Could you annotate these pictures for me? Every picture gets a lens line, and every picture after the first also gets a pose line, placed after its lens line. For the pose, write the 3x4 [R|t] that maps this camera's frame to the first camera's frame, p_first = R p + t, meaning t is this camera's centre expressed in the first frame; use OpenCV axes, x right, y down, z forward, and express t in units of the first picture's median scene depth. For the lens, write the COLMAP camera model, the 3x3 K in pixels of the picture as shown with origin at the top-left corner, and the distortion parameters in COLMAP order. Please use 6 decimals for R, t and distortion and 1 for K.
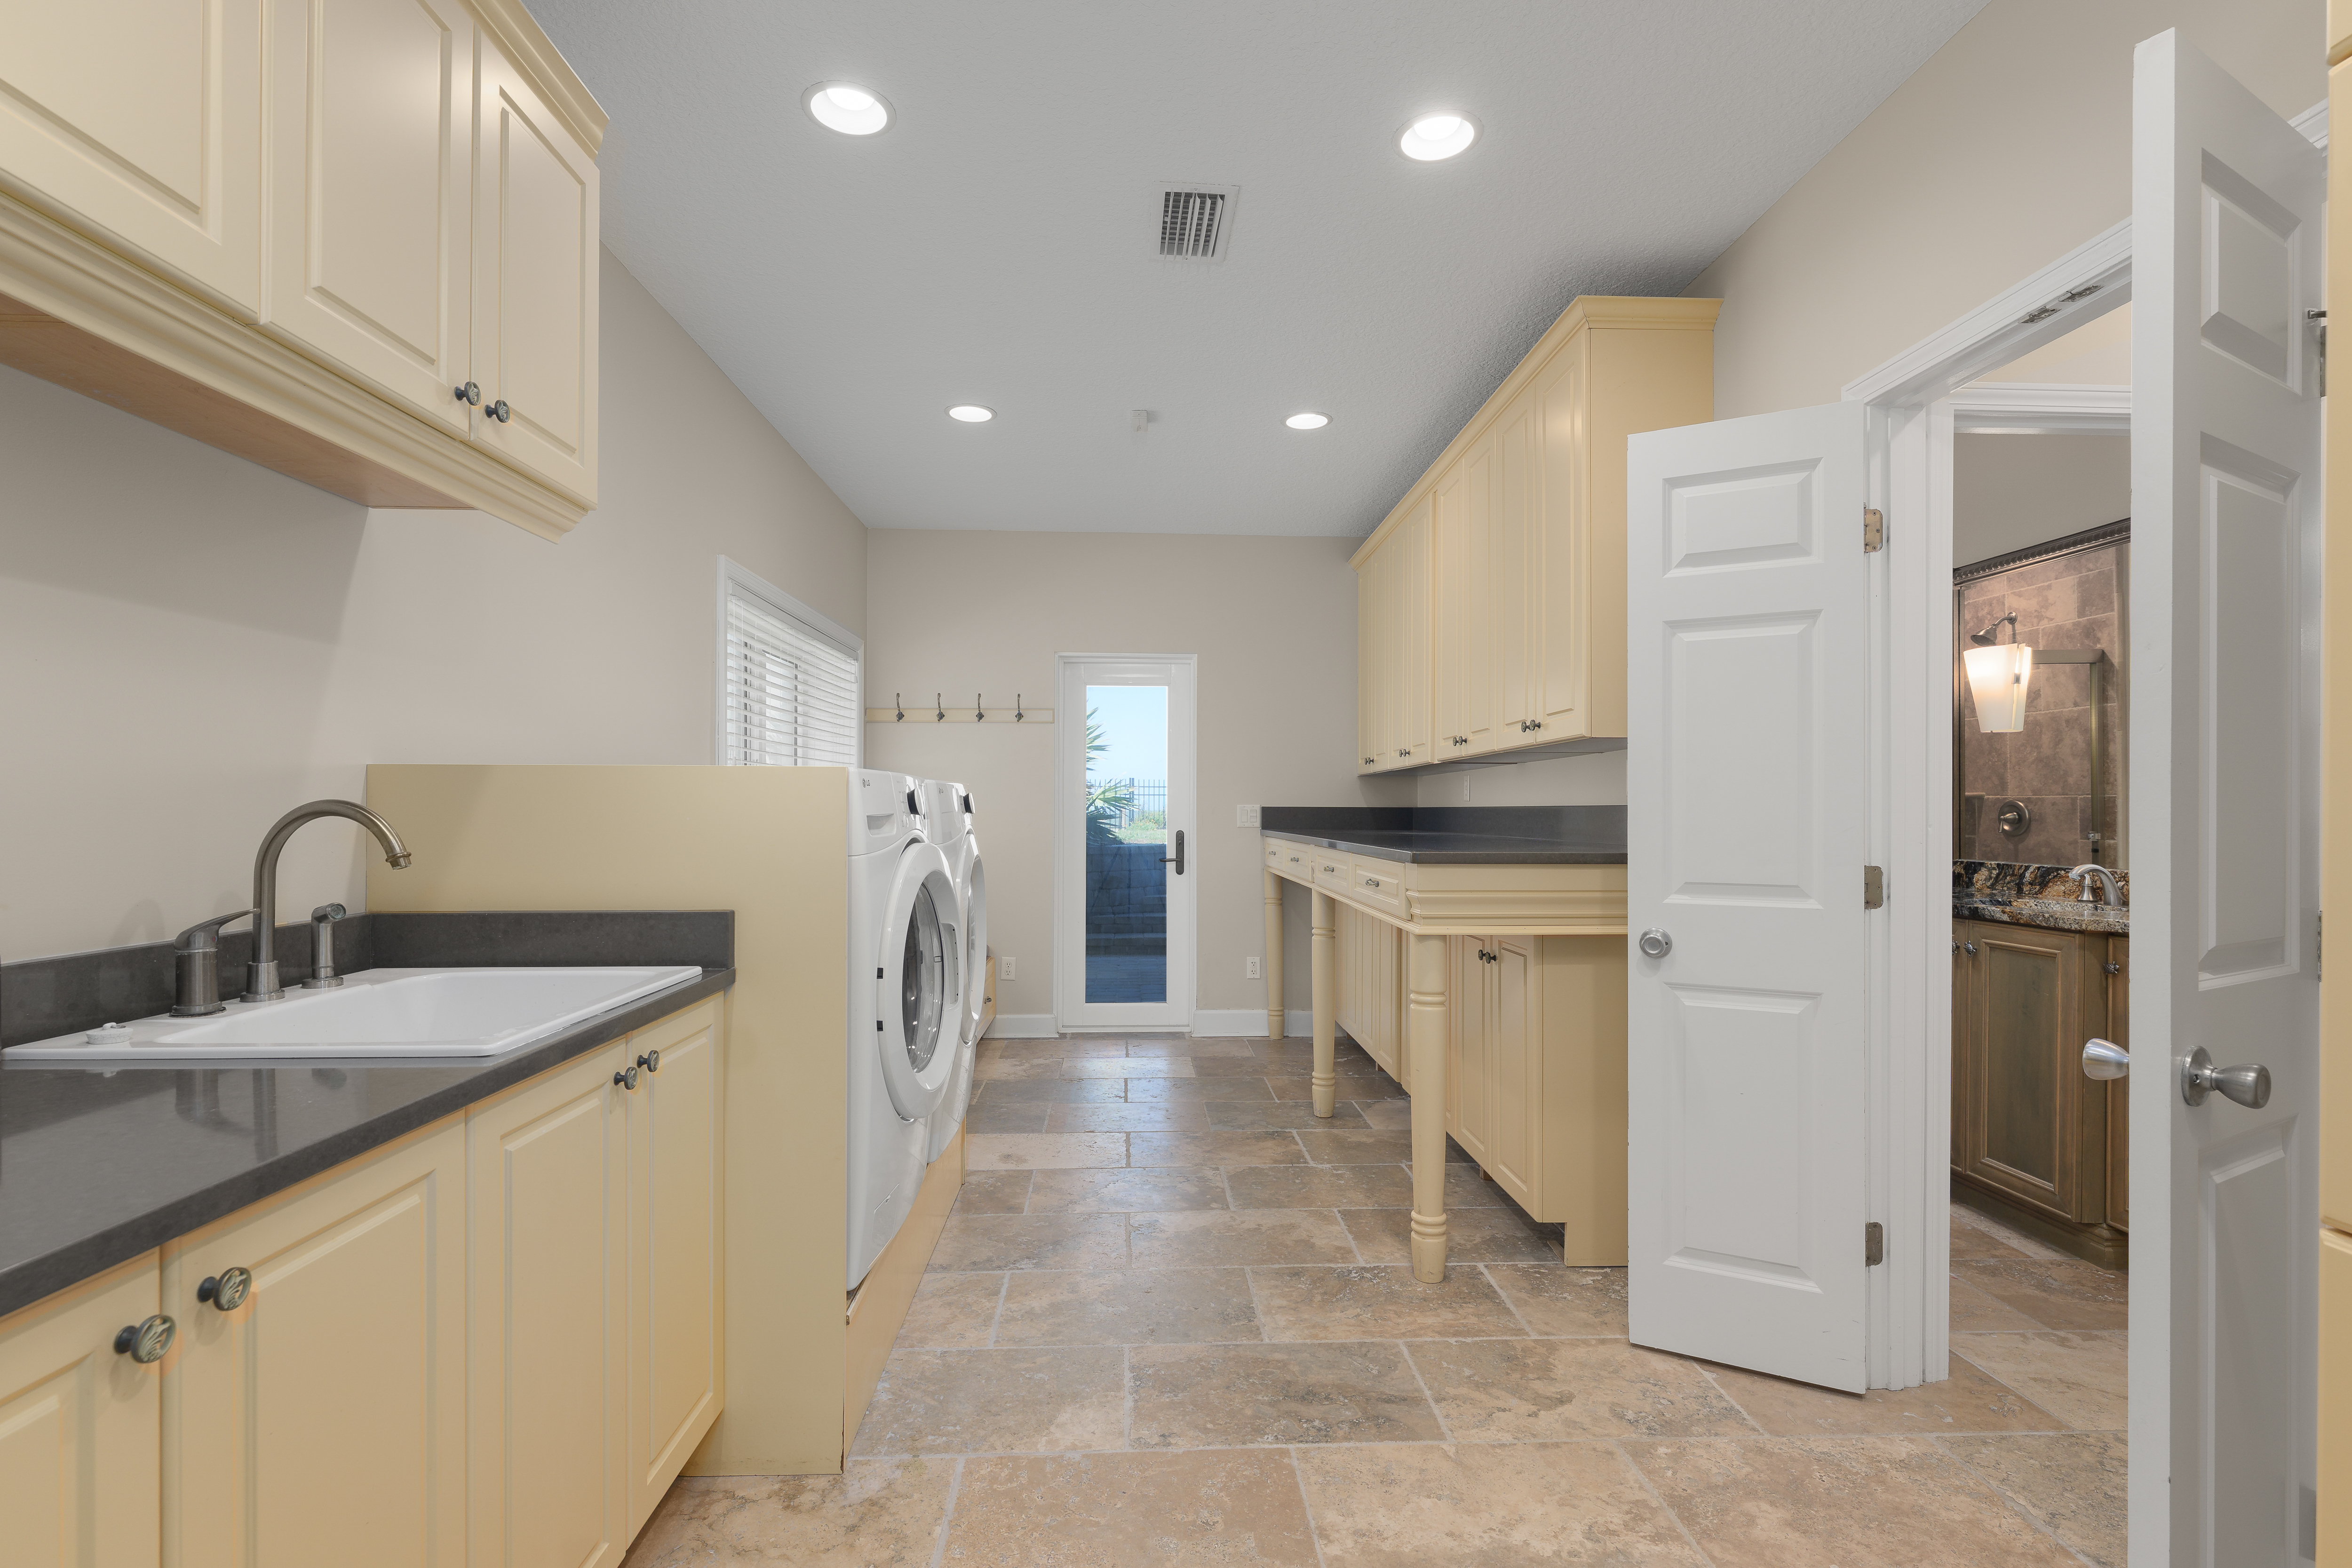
lens RADIAL K [[1144.4, 0, 1174.6], [0, 1144.4, 796.0], [0, 0, 1]] dist [-0.000091, -0.000001]
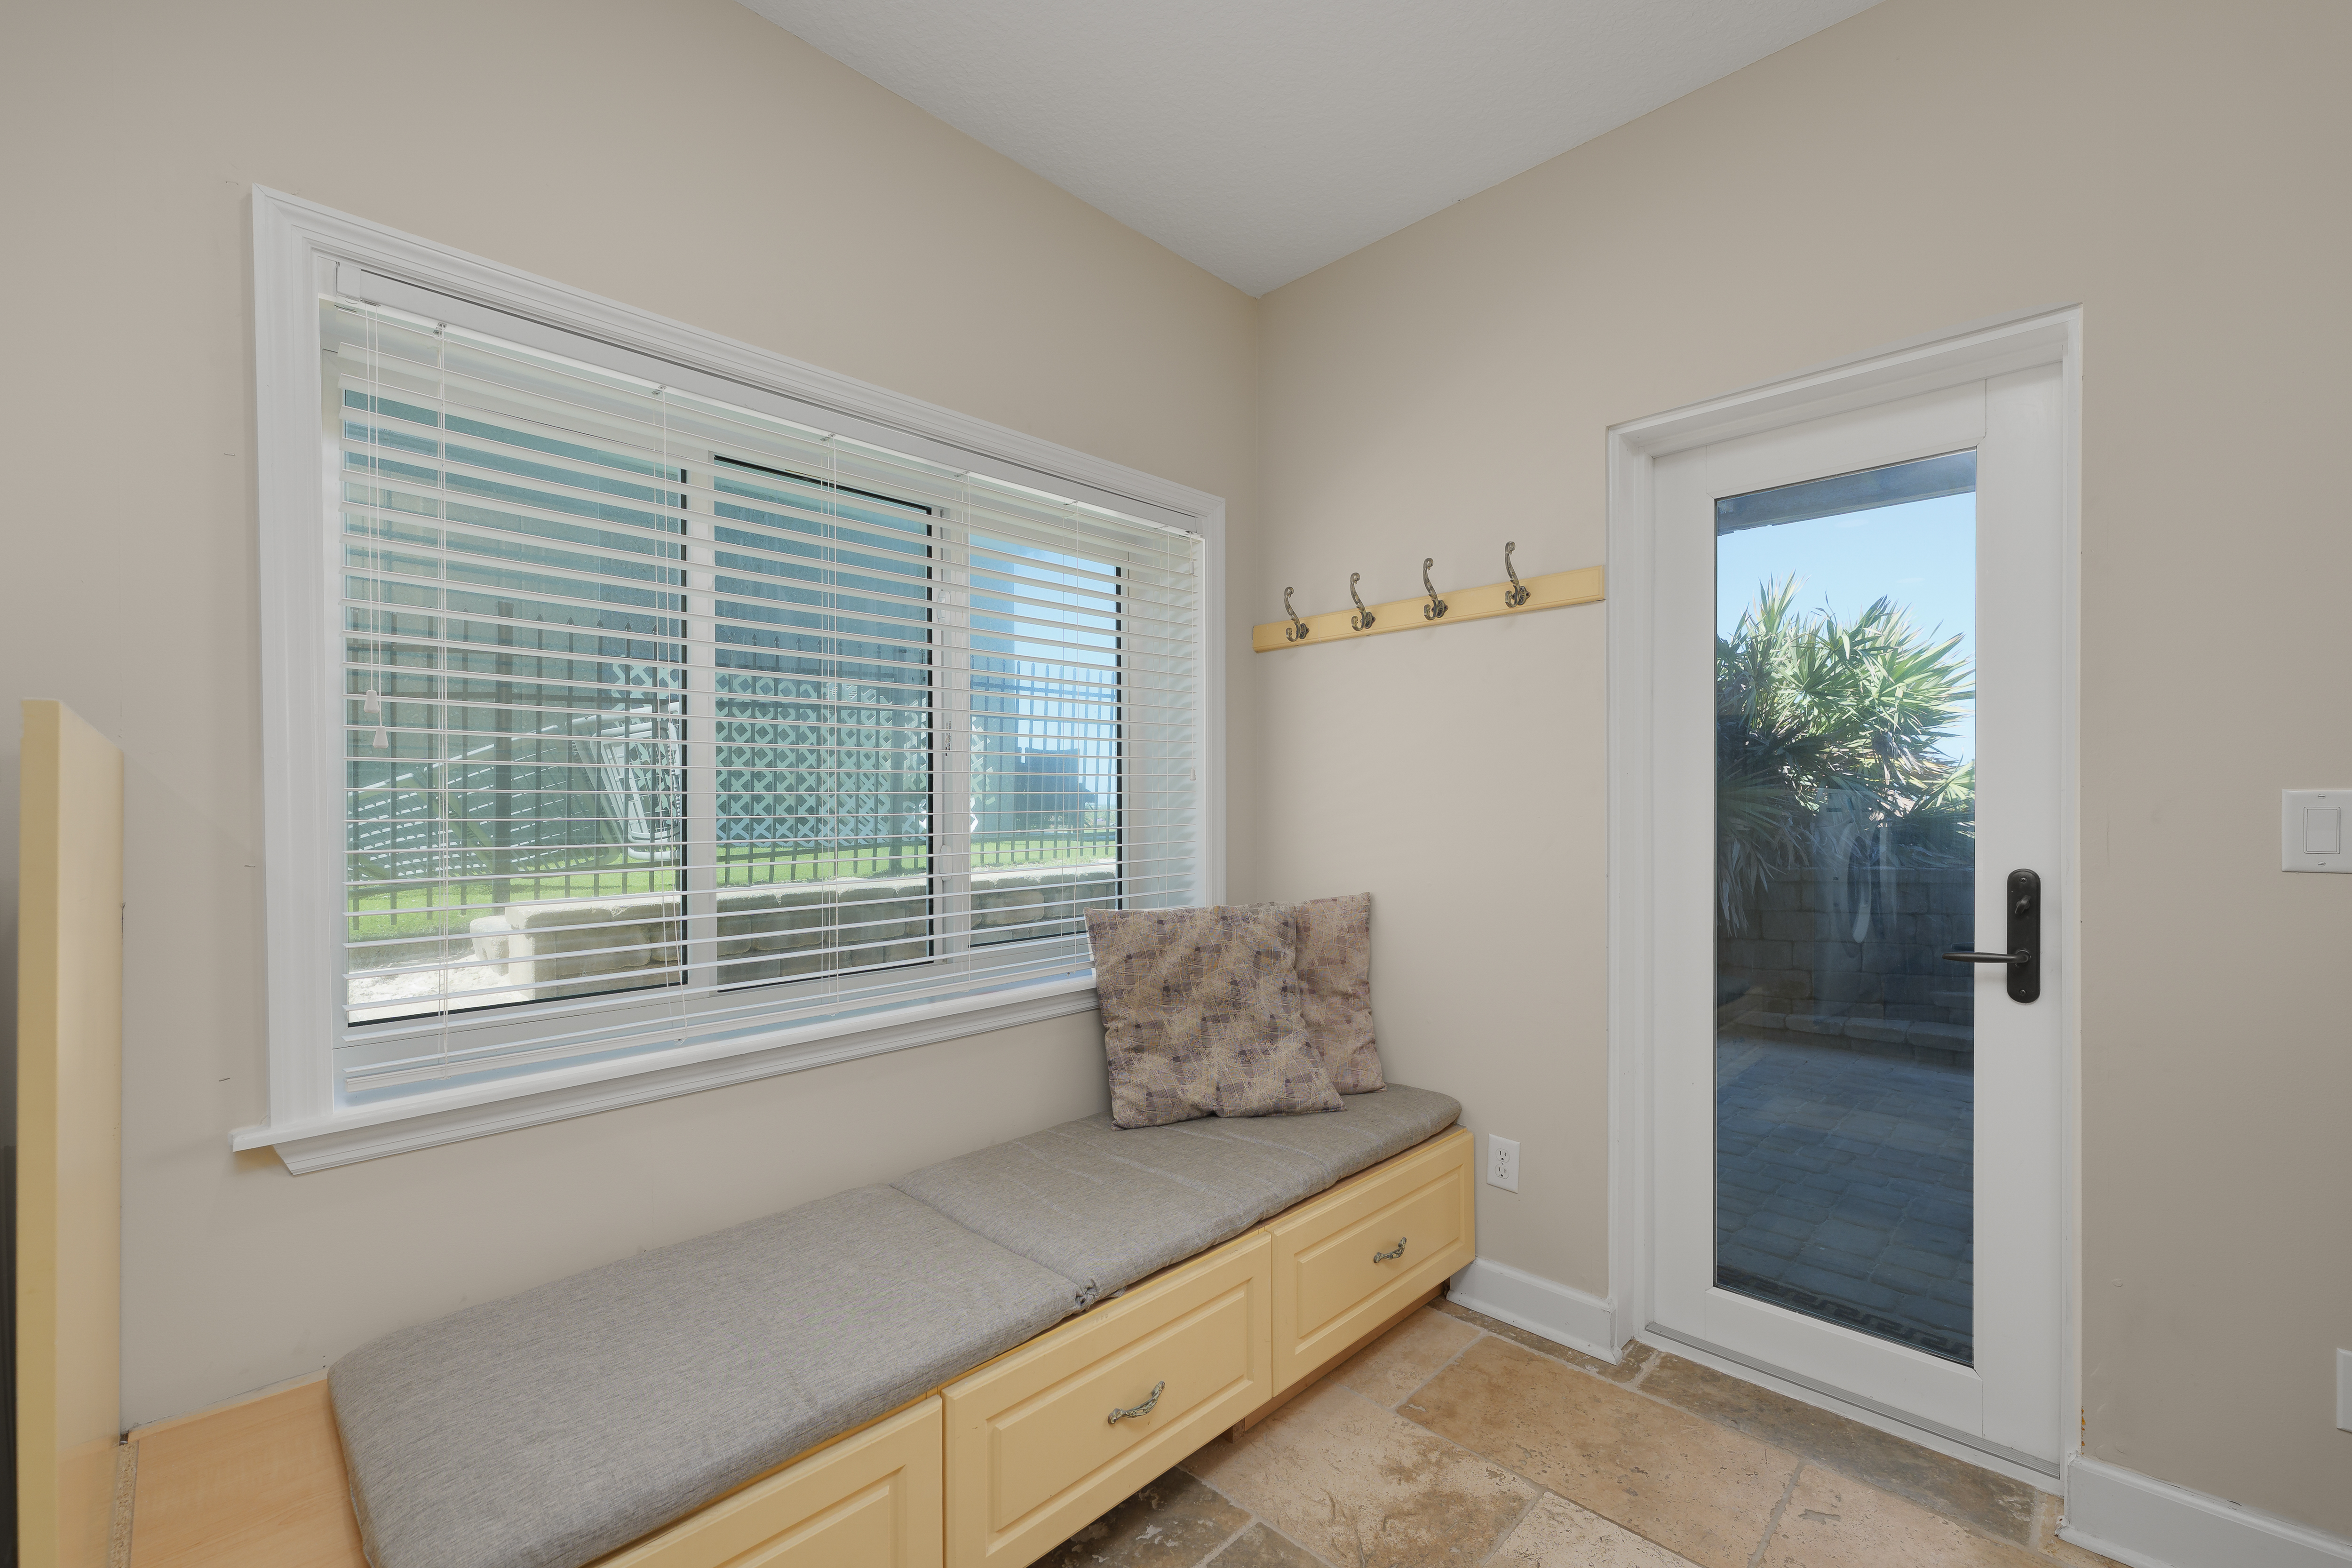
lens RADIAL K [[964.6, 0, 1178.2], [0, 964.6, 780.9], [0, 0, 1]] dist [0.001053, 0.000299]
pose [[0.674469, -0.010396, -0.738230, 0.049898], [0.008409, 0.999944, -0.006399, 0.001358], [0.738255, -0.001892, 0.674519, 0.634759]]
